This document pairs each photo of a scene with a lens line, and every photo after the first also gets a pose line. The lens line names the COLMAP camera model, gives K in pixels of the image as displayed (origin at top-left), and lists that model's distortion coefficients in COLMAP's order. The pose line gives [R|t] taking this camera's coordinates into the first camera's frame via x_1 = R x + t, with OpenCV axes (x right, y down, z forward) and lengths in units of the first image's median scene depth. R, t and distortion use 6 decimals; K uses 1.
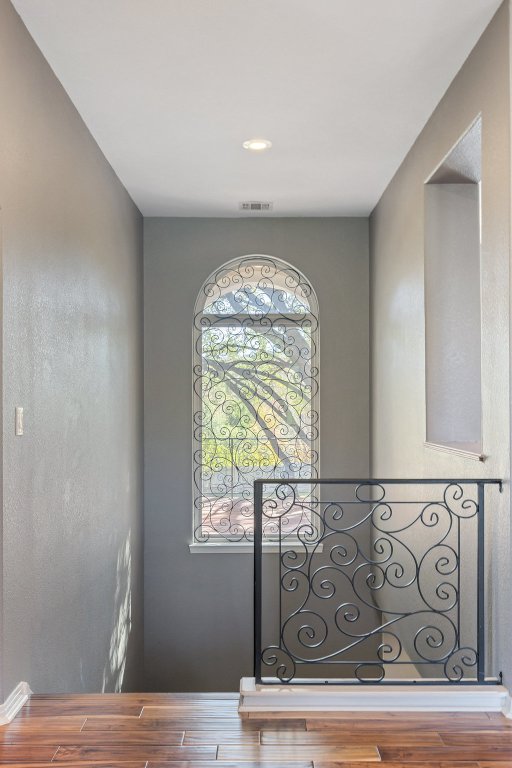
lens RADIAL K [[756.3, 0, 255.9], [0, 756.3, 399.2], [0, 0, 1]] dist [-0.005176, 0.002020]
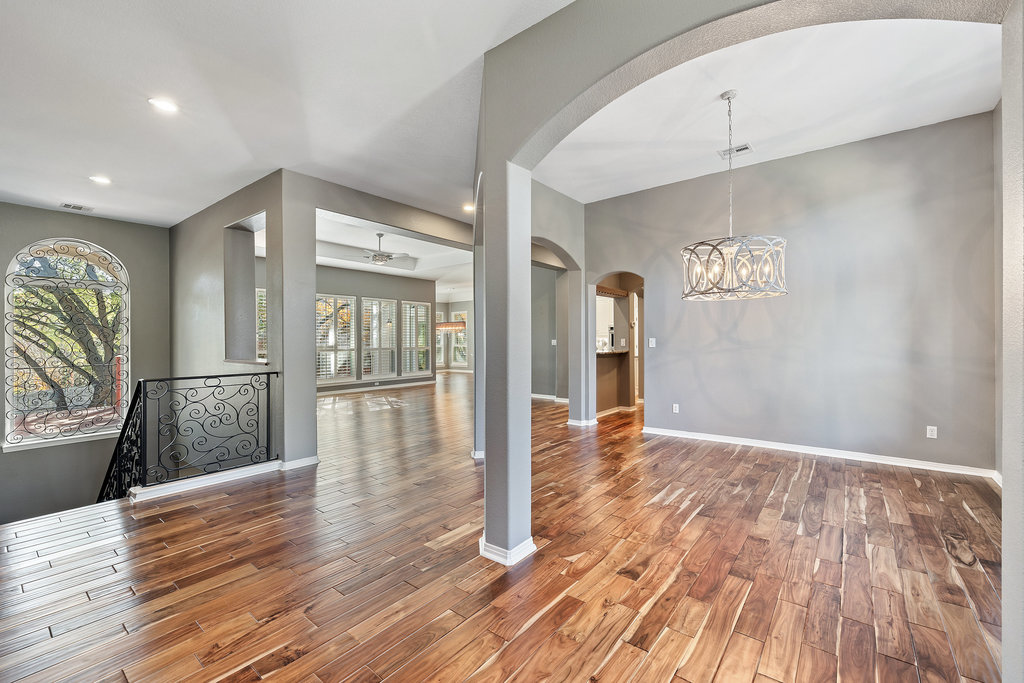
lens RADIAL K [[430.3, 0, 508.5], [0, 430.3, 337.2], [0, 0, 1]] dist [0.000973, 0.000064]
pose [[0.630743, -0.001698, 0.775990, -0.260136], [0.000703, 0.999998, 0.001617, -0.003431], [-0.775992, -0.000474, 0.630743, -0.400077]]
